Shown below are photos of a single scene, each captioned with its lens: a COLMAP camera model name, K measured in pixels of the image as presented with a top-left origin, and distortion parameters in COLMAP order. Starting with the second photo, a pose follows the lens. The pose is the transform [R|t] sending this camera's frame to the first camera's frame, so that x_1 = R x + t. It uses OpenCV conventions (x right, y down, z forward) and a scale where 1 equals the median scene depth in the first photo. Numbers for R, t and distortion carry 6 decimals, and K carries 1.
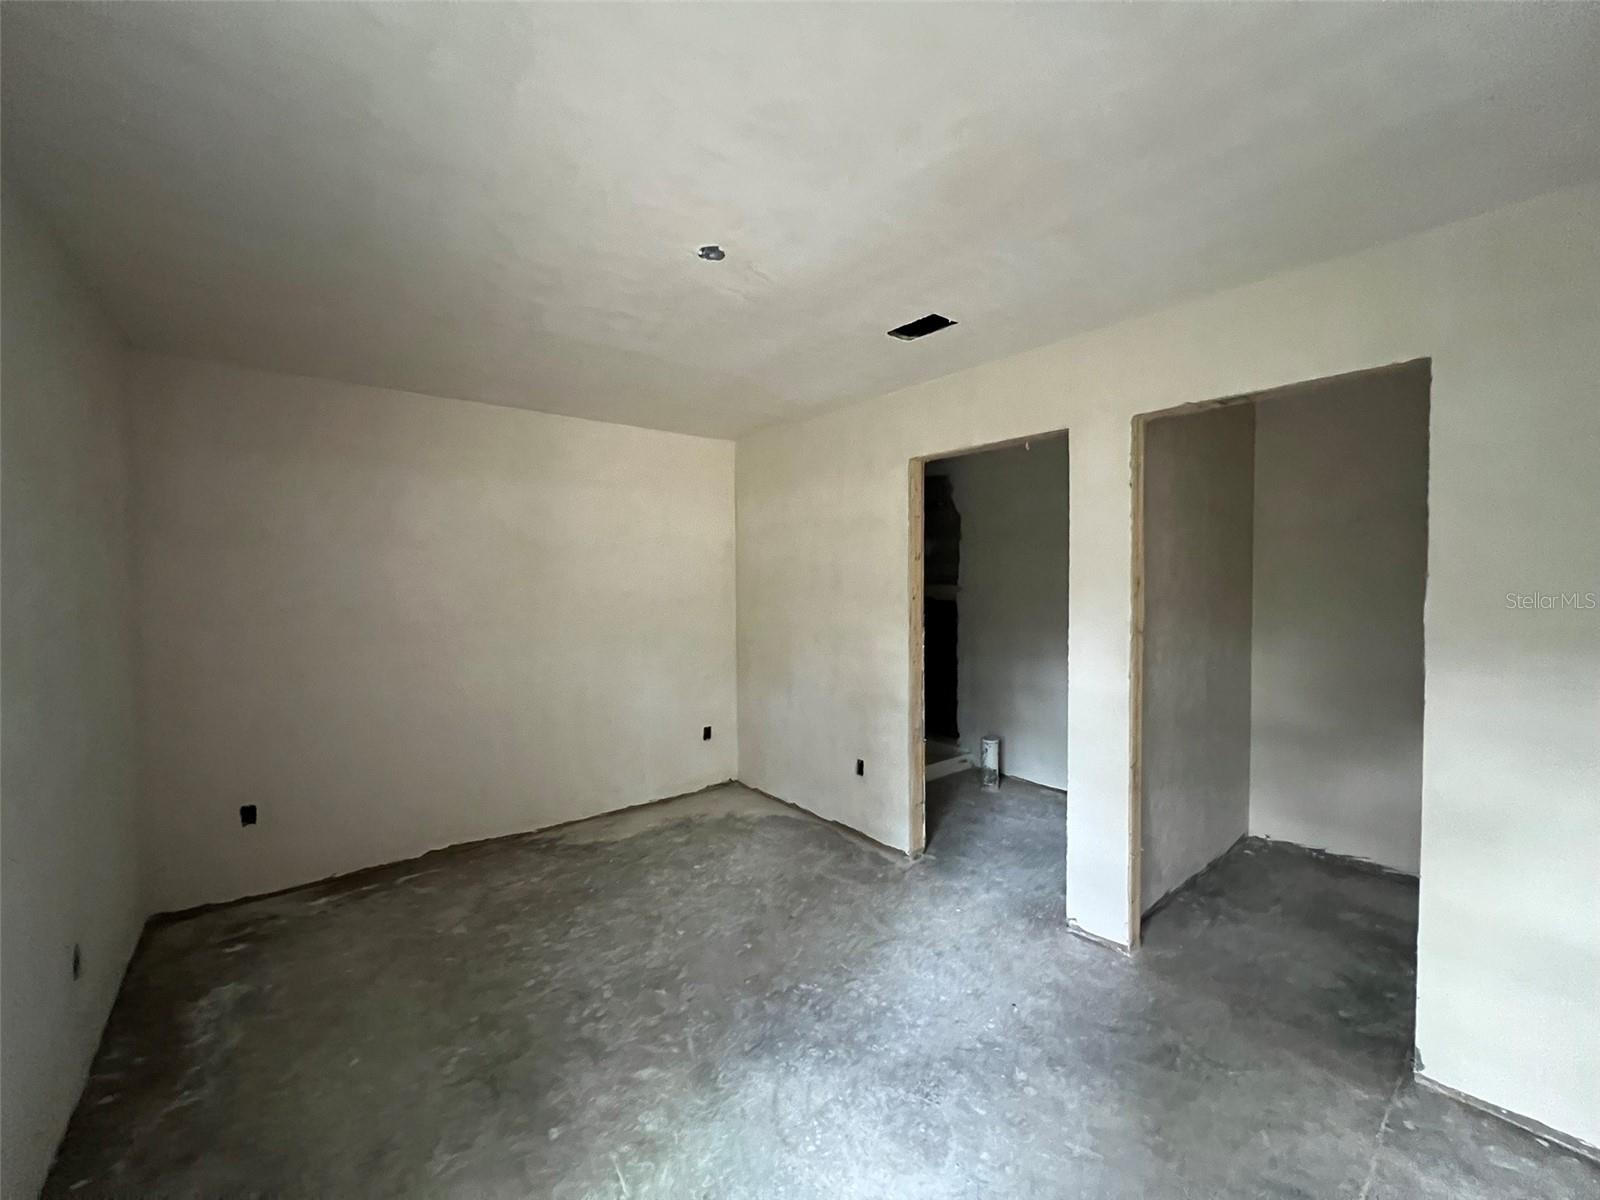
lens RADIAL K [[644.5, 0, 802.4], [0, 644.5, 599.8], [0, 0, 1]] dist [-0.002377, 0.000879]
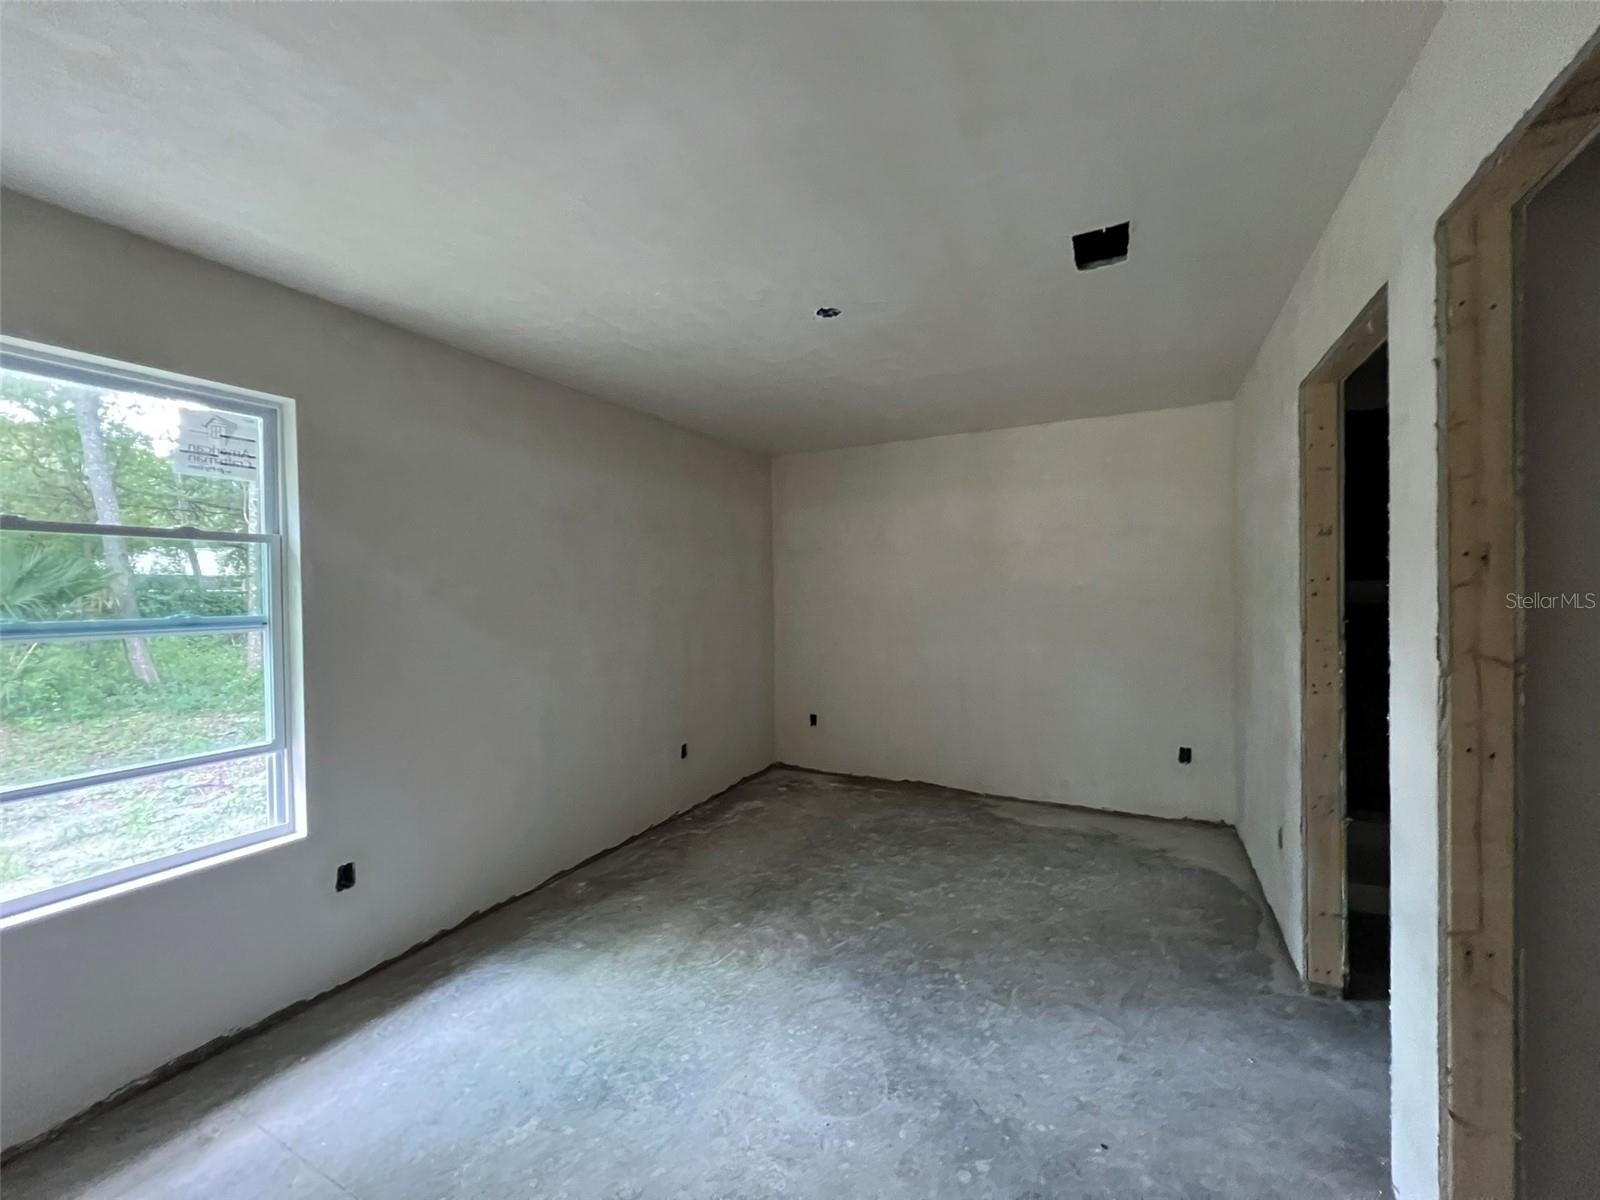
lens RADIAL K [[645.1, 0, 791.0], [0, 645.1, 602.7], [0, 0, 1]] dist [-0.001612, 0.000544]
pose [[0.388667, 0.019703, -0.921167, 0.699448], [-0.020079, 0.999715, 0.012911, 0.010023], [0.921159, 0.013478, 0.388952, 0.314205]]
